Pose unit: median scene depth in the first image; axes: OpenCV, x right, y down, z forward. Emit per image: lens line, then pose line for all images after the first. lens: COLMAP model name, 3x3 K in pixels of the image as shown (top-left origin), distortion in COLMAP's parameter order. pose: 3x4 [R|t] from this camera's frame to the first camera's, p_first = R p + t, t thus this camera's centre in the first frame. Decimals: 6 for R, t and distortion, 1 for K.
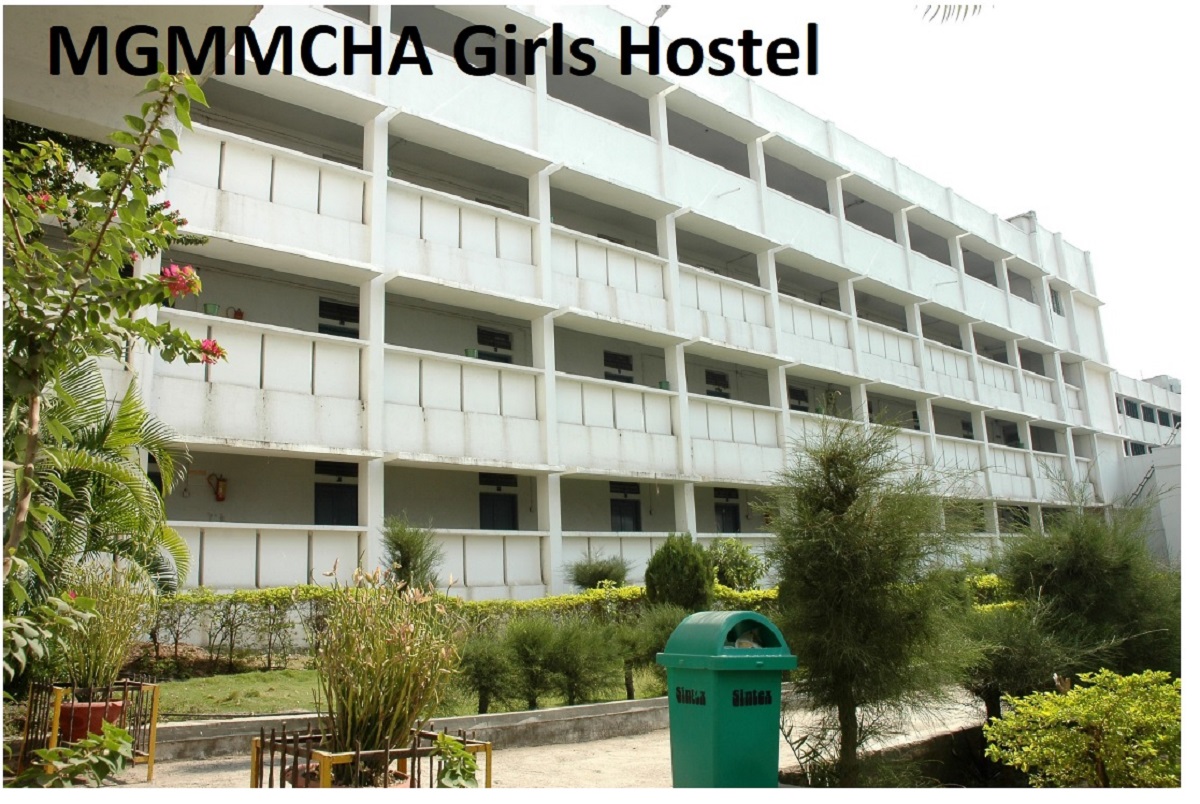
lens RADIAL K [[955.8, 0, 600.0], [0, 955.8, 402.0], [0, 0, 1]] dist [0.004273, 0.001790]
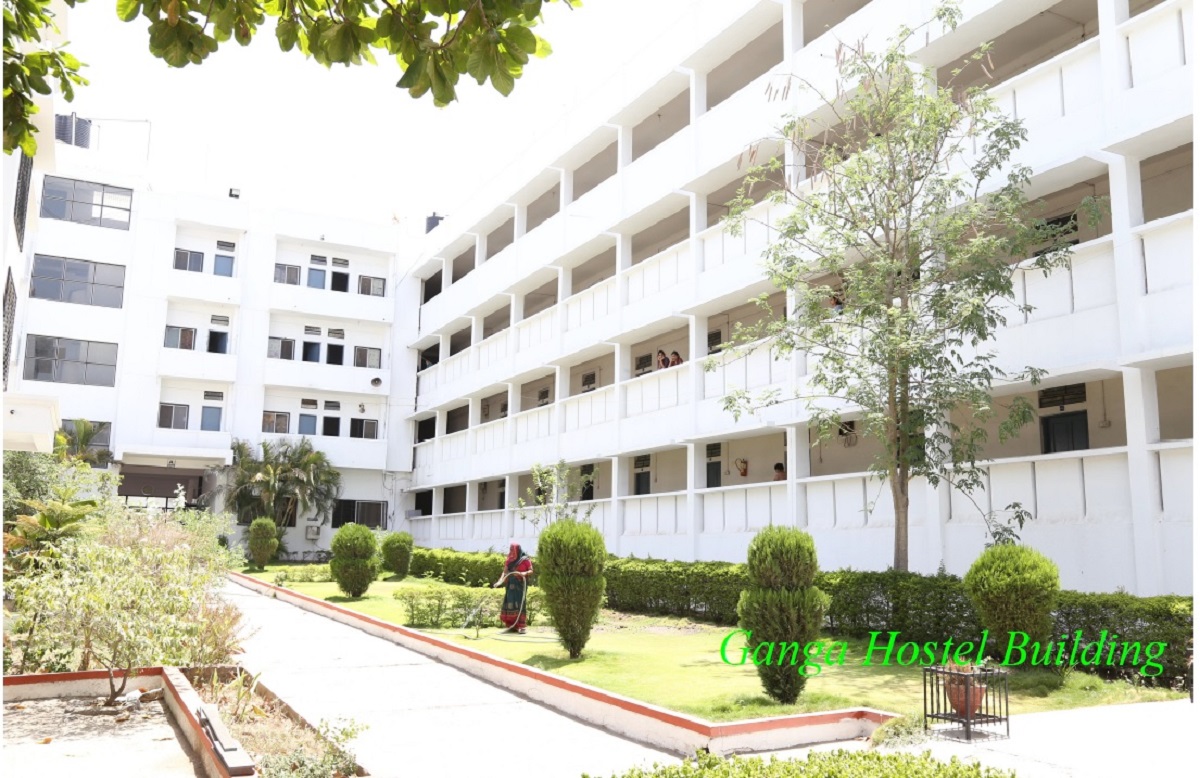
lens RADIAL K [[926.5, 0, 600.0], [0, 926.5, 389.0], [0, 0, 1]] dist [-0.000473, -0.000312]
pose [[-0.234631, -0.104607, -0.966440, 0.793359], [0.217382, 0.963369, -0.157051, 0.114534], [0.947467, -0.246935, -0.203297, 0.776622]]
